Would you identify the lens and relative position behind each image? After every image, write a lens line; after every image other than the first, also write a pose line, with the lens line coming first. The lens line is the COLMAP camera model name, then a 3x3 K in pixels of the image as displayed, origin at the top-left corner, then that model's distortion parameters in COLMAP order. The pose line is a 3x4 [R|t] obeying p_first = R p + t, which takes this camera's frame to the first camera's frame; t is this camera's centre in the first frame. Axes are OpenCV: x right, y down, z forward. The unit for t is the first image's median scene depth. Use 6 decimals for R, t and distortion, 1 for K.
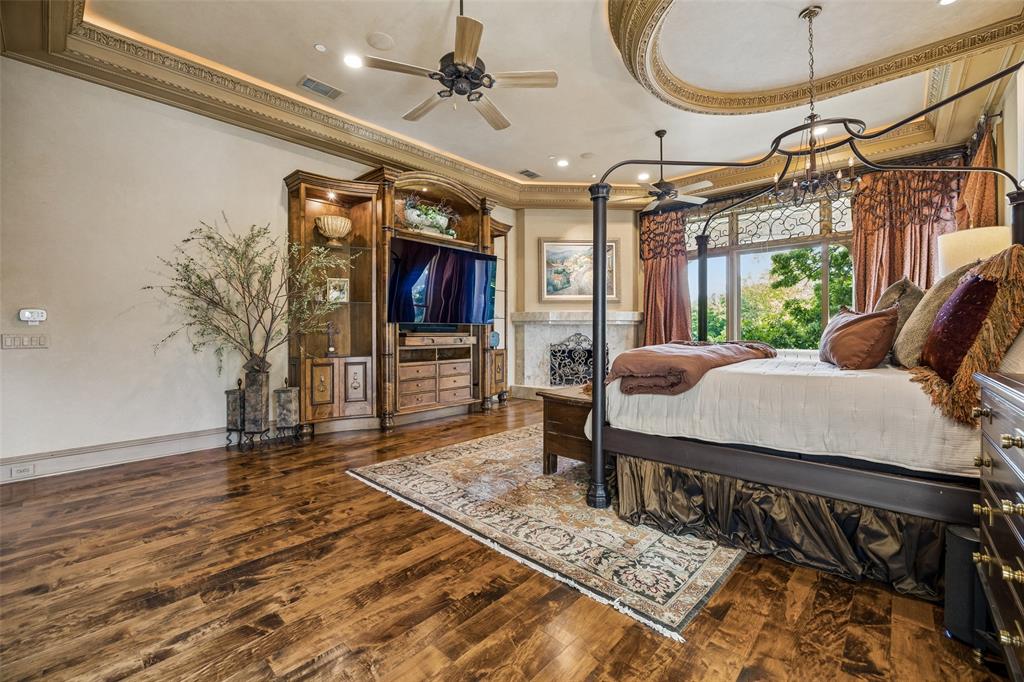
lens RADIAL K [[427.6, 0, 513.6], [0, 427.6, 334.4], [0, 0, 1]] dist [-0.013365, 0.000060]
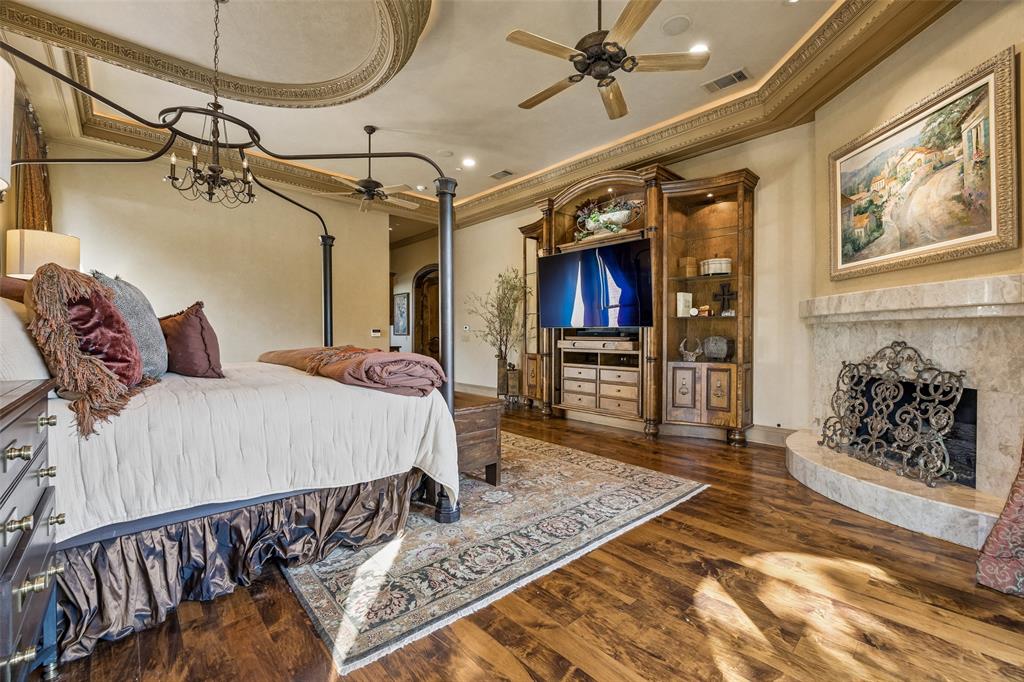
lens RADIAL K [[427.6, 0, 513.6], [0, 427.6, 334.4], [0, 0, 1]] dist [-0.013365, 0.000060]
pose [[-0.084472, 0.004498, -0.996416, 1.581510], [-0.007983, 0.999955, 0.005190, -0.023131], [0.996394, 0.008393, -0.084433, 1.738051]]
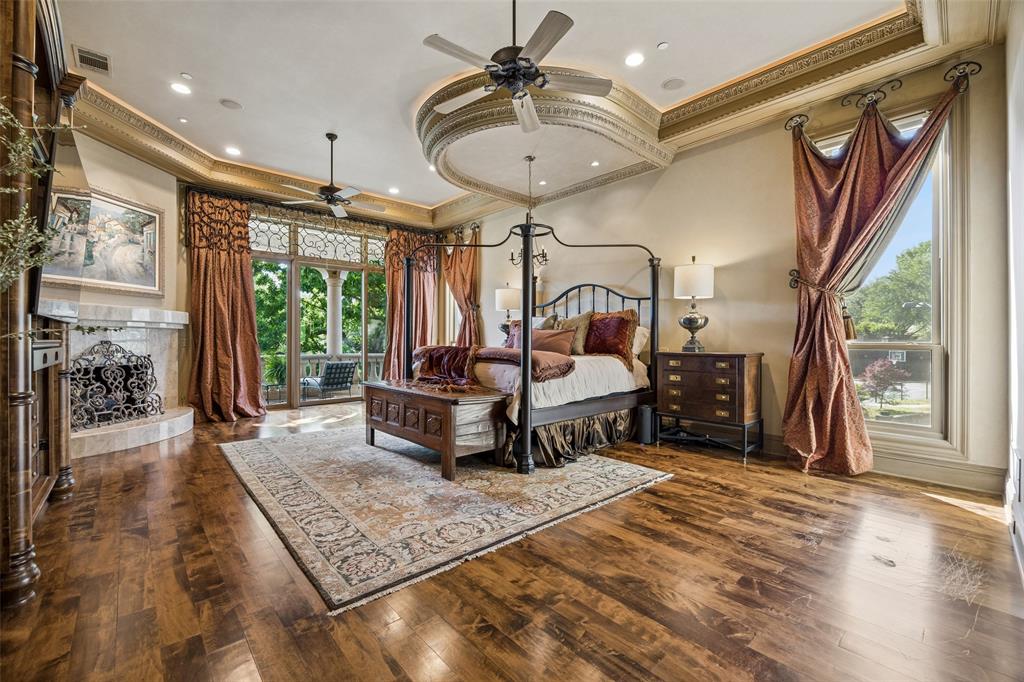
lens RADIAL K [[420.5, 0, 510.5], [0, 420.5, 338.2], [0, 0, 1]] dist [-0.009904, -0.000028]
pose [[0.097219, 0.001952, 0.995261, -1.066944], [0.005010, 0.999984, -0.002451, -0.004744], [-0.995250, 0.005224, 0.097207, 0.910415]]
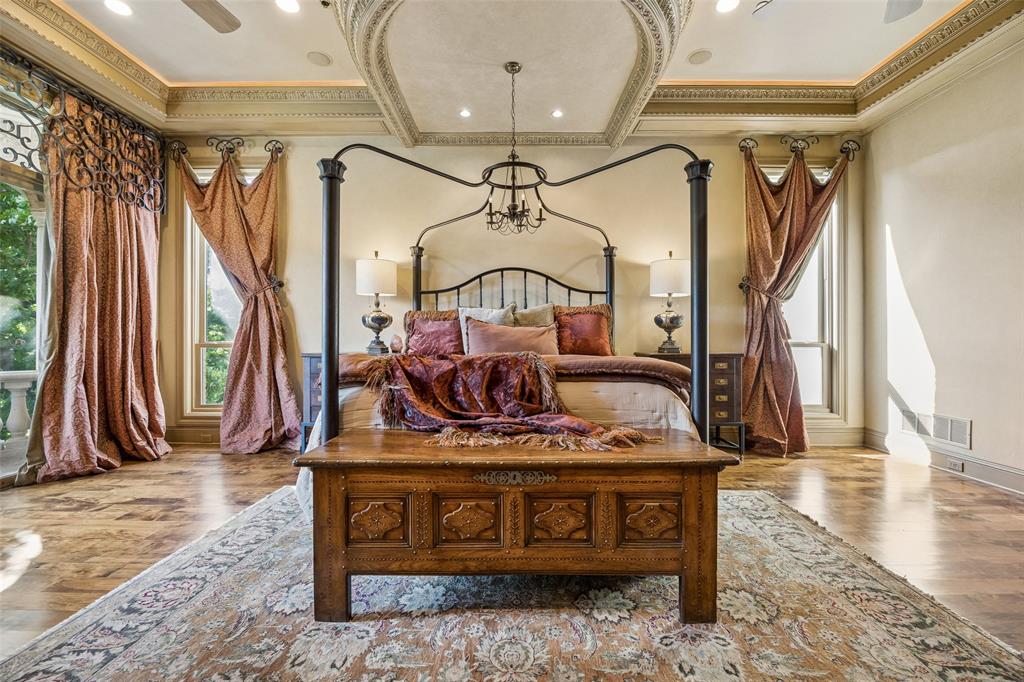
lens RADIAL K [[422.0, 0, 508.4], [0, 422.0, 339.6], [0, 0, 1]] dist [-0.015167, 0.000416]
pose [[-0.666691, -0.001179, 0.745333, -0.159207], [0.005375, 0.999965, 0.006389, -0.013157], [-0.745315, 0.008266, -0.666662, 1.797400]]
